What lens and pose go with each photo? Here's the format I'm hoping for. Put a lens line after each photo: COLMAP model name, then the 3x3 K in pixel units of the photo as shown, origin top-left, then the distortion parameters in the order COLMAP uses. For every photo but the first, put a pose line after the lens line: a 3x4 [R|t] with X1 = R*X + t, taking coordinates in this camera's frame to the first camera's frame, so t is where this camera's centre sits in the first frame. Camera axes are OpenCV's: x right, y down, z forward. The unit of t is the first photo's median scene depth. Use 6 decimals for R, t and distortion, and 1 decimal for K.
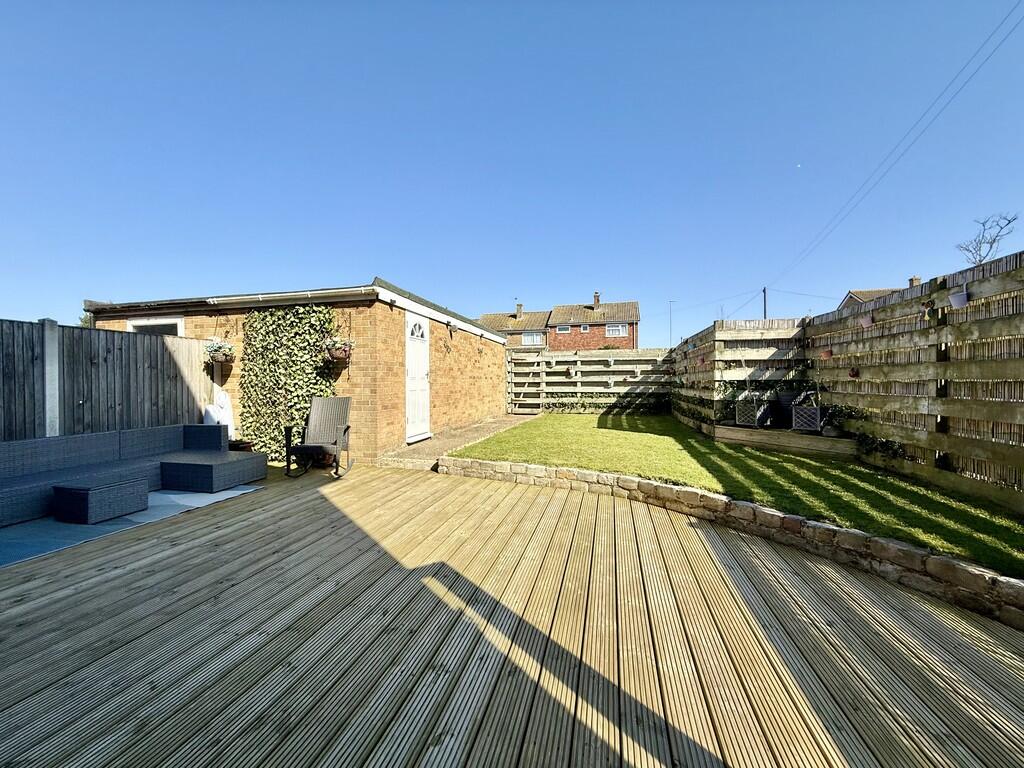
lens RADIAL K [[405.7, 0, 512.0], [0, 405.7, 384.0], [0, 0, 1]] dist [0.000536, 0.000177]
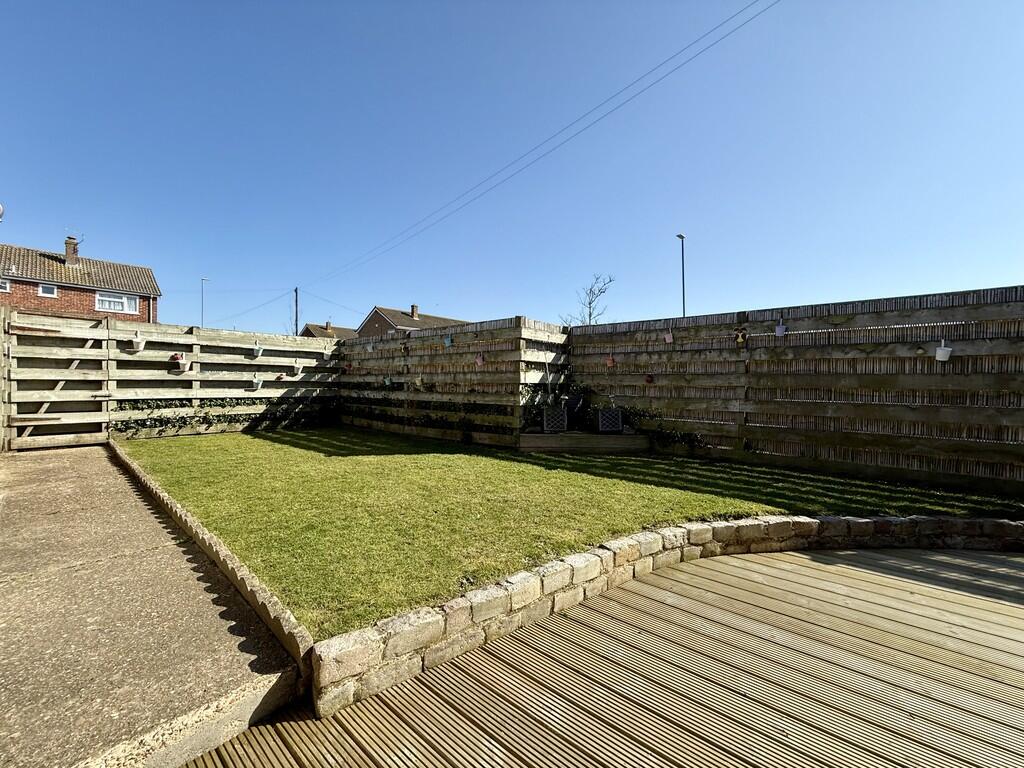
lens RADIAL K [[405.7, 0, 512.0], [0, 405.7, 384.0], [0, 0, 1]] dist [0.000536, 0.000177]
pose [[0.445912, 0.006705, 0.895051, -0.161022], [-0.008150, 0.999961, -0.003431, -0.002223], [-0.895039, -0.005765, 0.445950, 0.333201]]
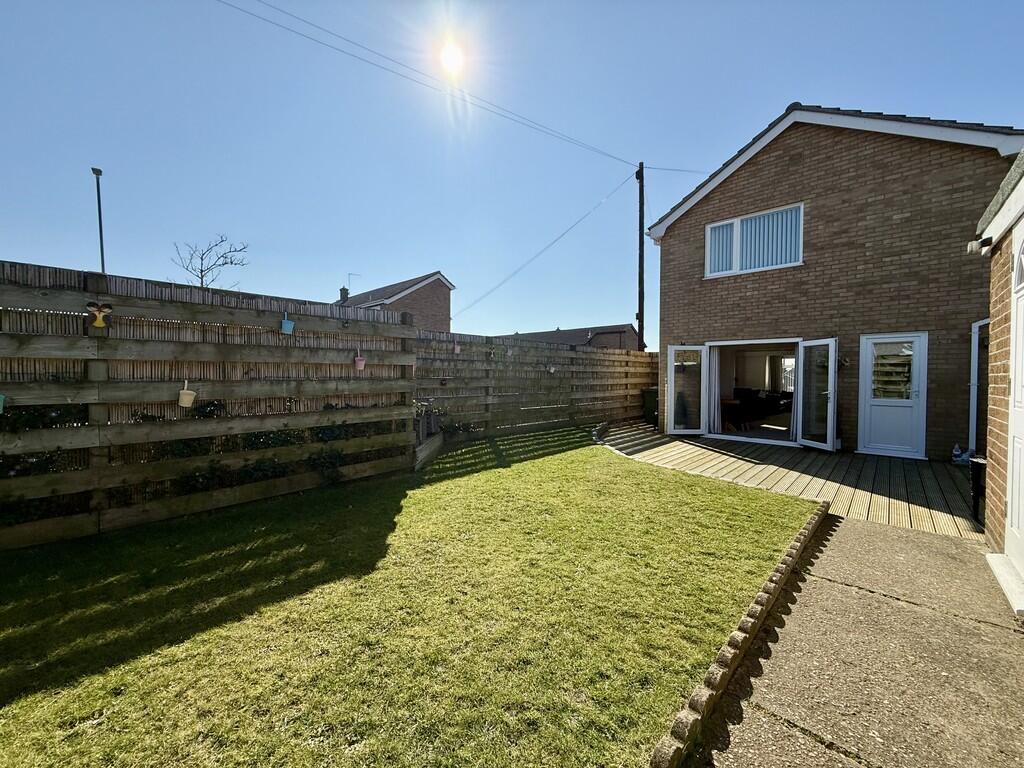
lens RADIAL K [[405.7, 0, 512.0], [0, 405.7, 384.0], [0, 0, 1]] dist [0.000536, 0.000177]
pose [[-0.867863, -0.007792, 0.496743, -0.019600], [0.004312, 0.999721, 0.023216, -0.021442], [-0.496785, 0.022290, -0.867587, 0.838311]]
